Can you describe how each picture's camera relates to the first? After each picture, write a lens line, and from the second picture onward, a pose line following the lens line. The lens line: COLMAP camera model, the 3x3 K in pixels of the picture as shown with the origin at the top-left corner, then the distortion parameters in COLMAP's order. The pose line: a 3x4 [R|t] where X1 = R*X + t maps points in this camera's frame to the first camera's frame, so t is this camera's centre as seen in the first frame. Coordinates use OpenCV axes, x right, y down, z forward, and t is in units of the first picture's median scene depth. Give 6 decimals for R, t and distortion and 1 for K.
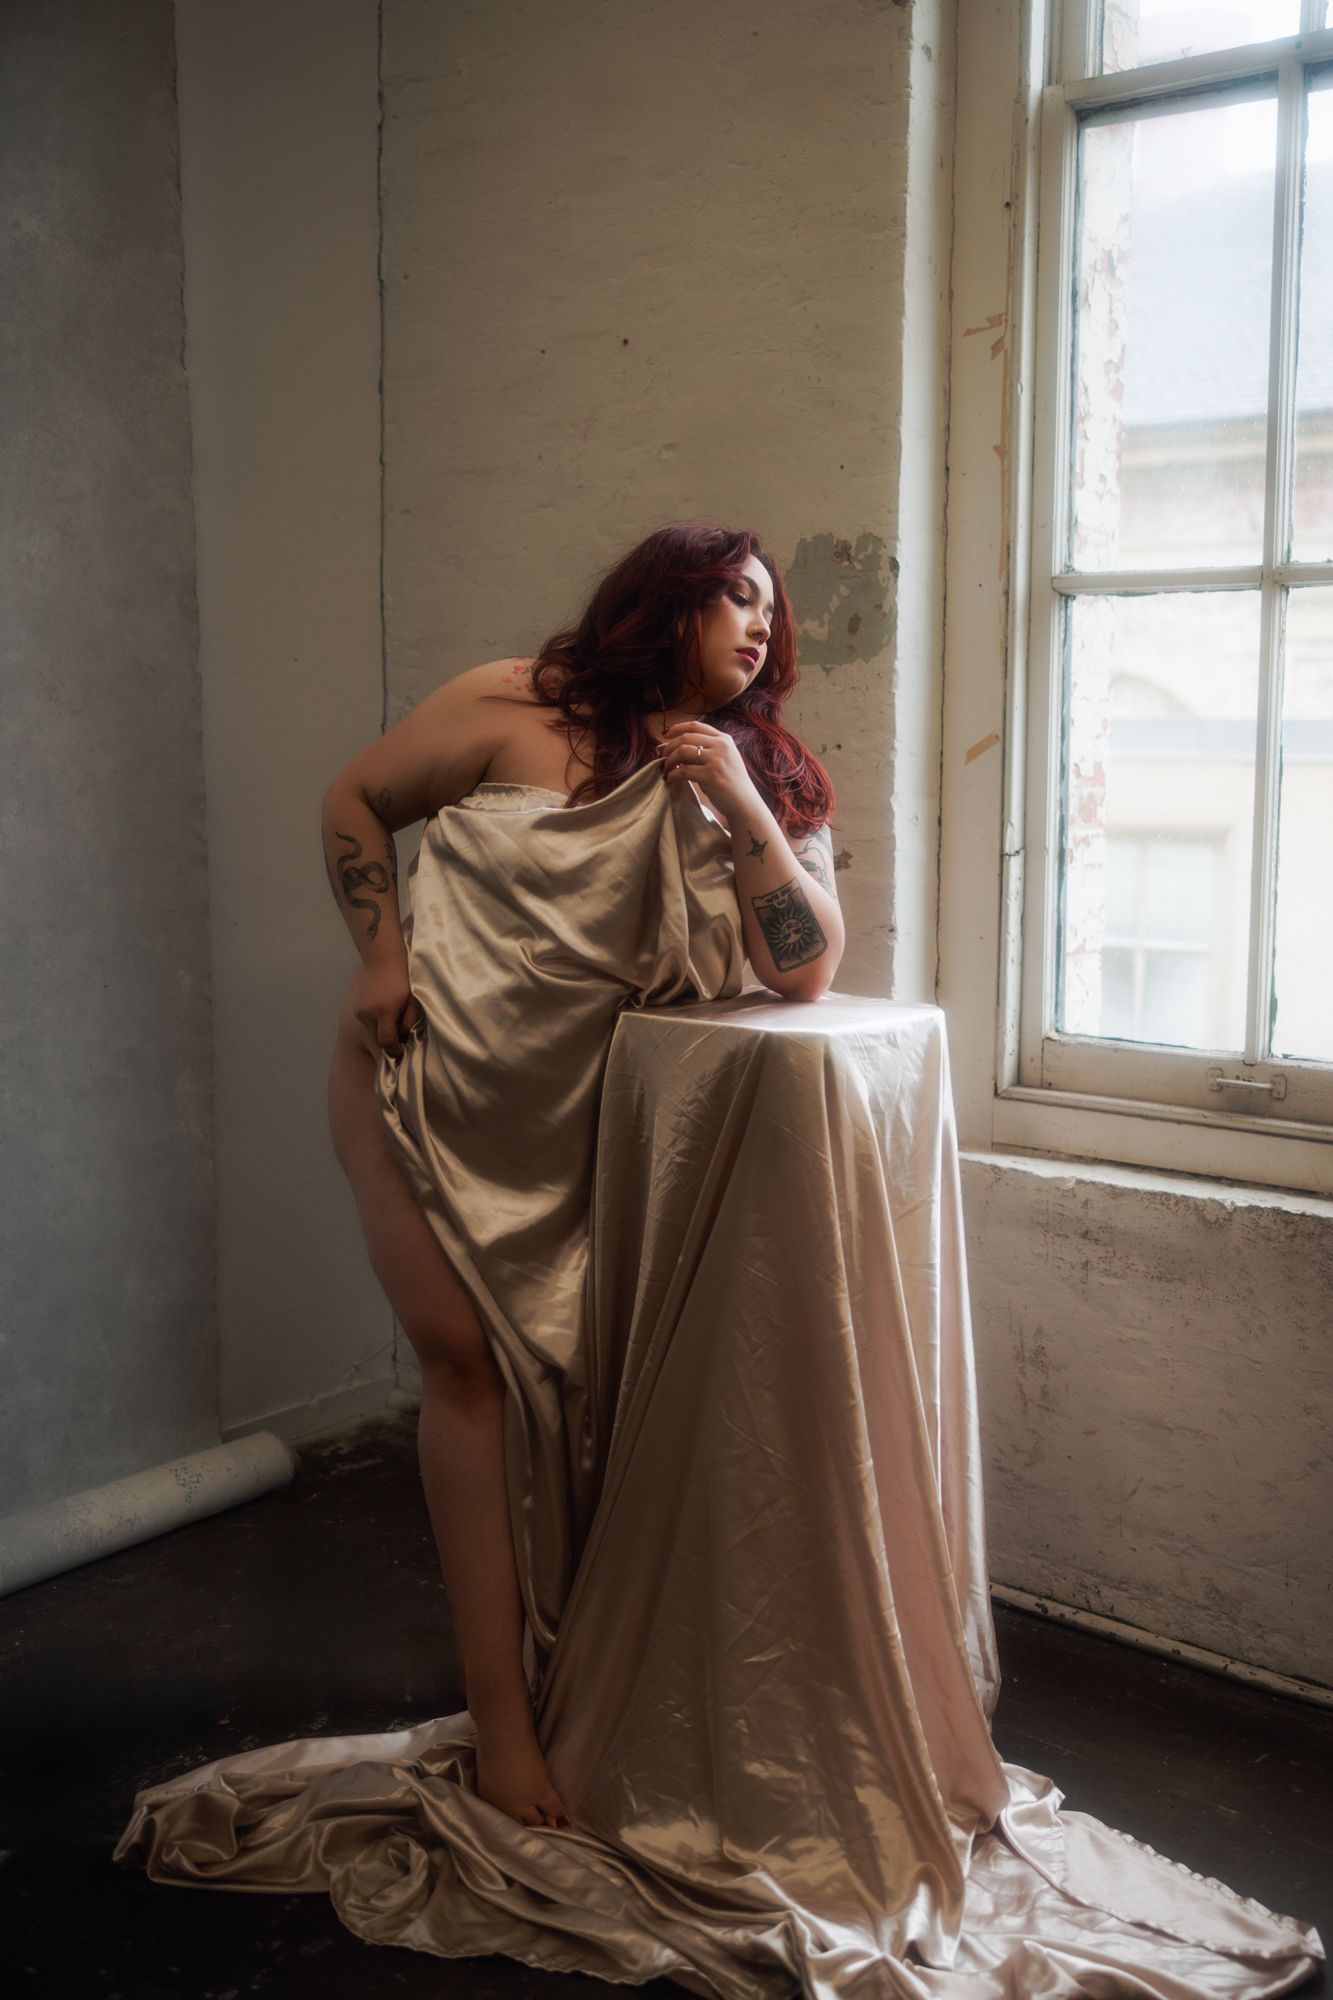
lens RADIAL K [[2401.3, 0, 601.3], [0, 2401.3, 1039.4], [0, 0, 1]] dist [-0.001940, -0.029624]
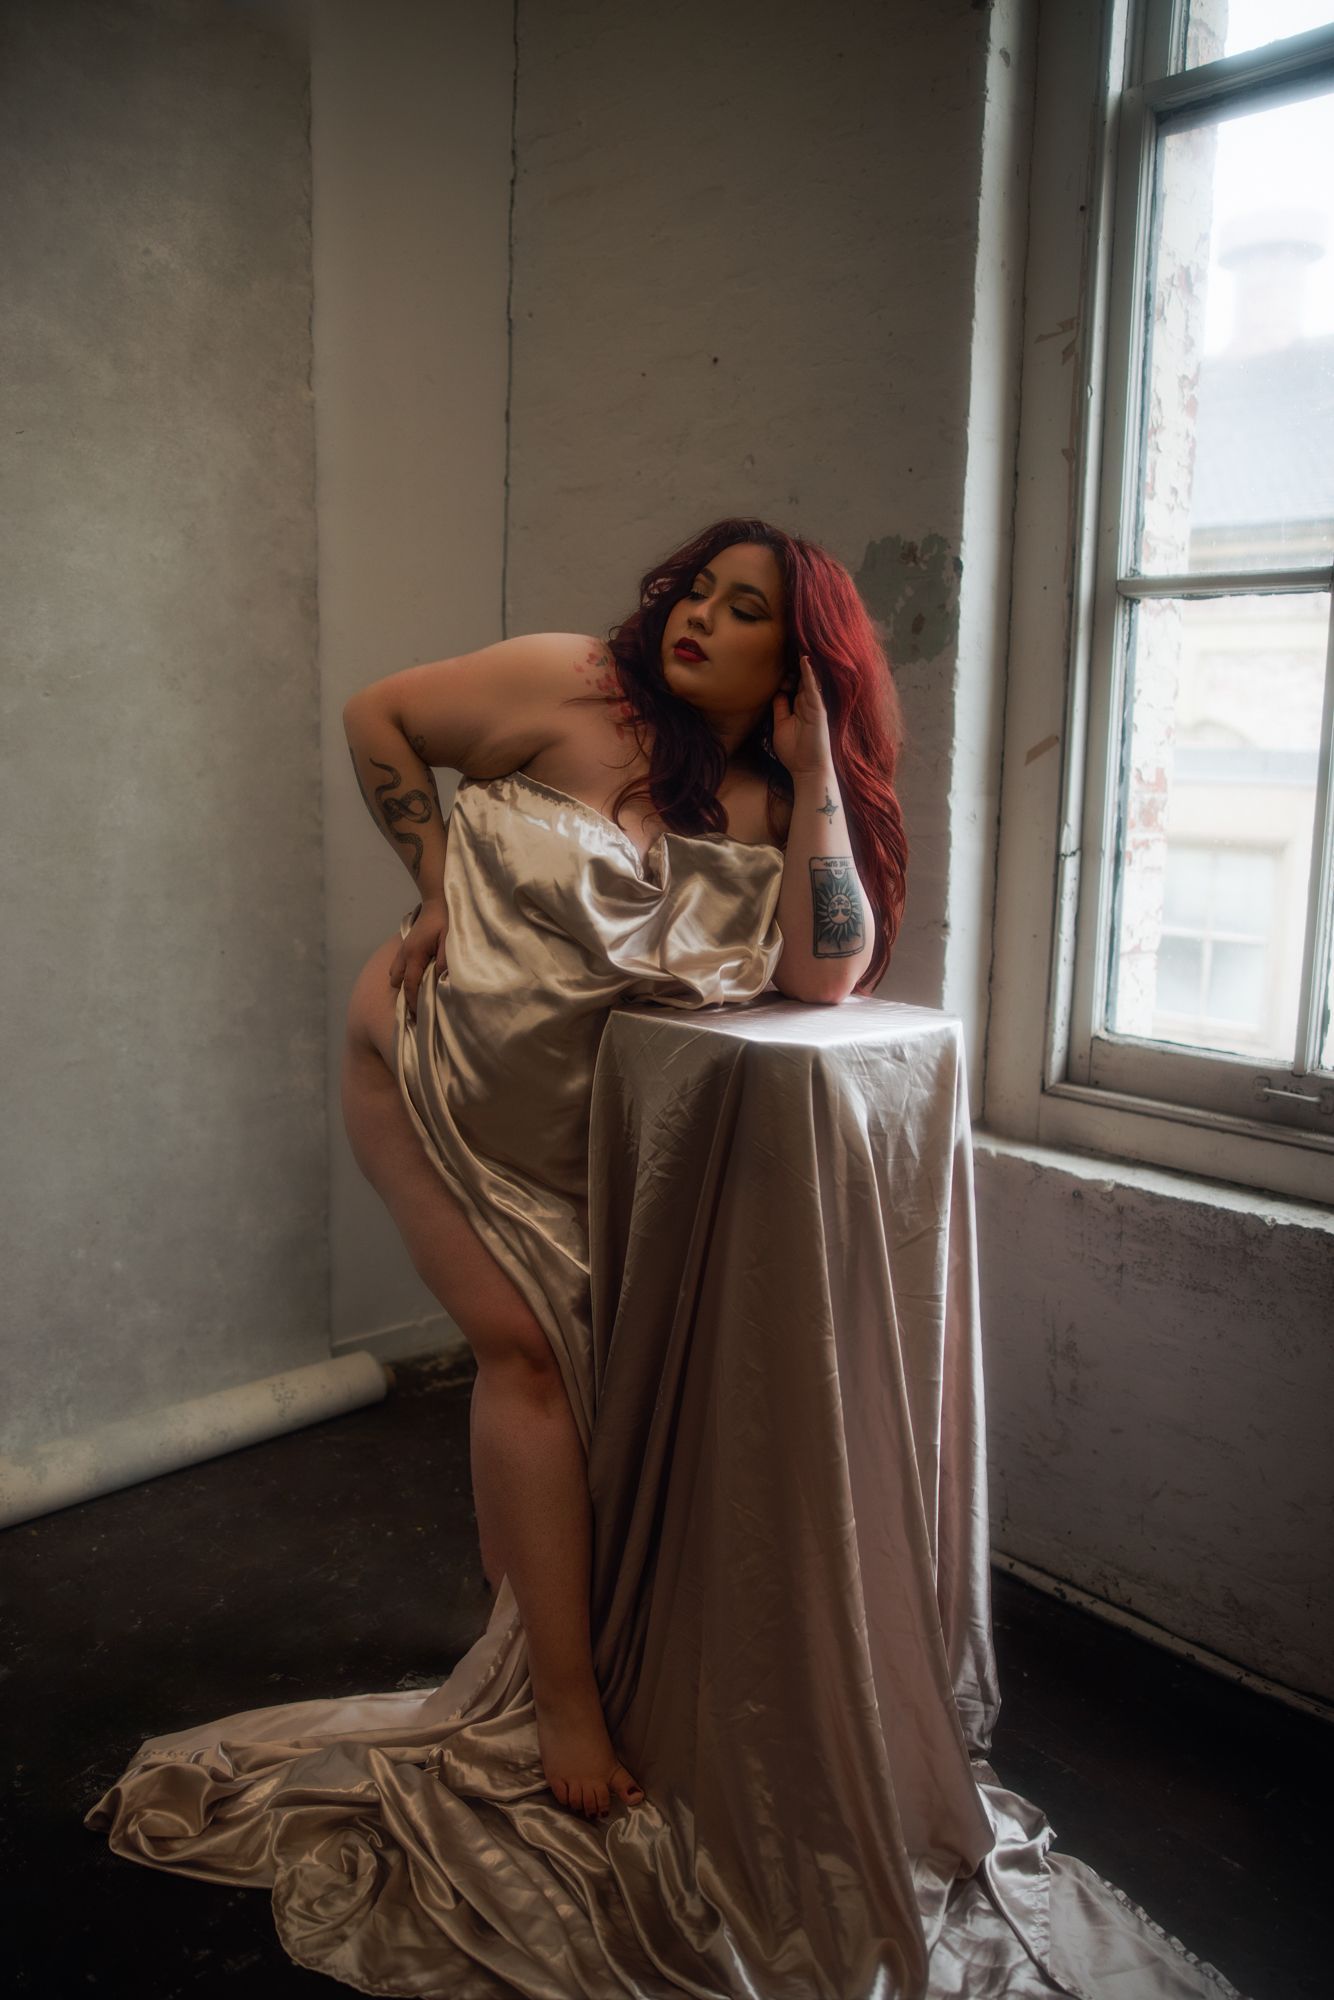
lens RADIAL K [[1550.8, 0, 667.0], [0, 1550.8, 1000.0], [0, 0, 1]] dist [-0.095386, 0.086423]
pose [[0.990885, 0.040864, -0.128360, 0.091231], [-0.038407, 0.999029, 0.021567, -0.023911], [0.129117, -0.016441, 0.991493, 0.340193]]
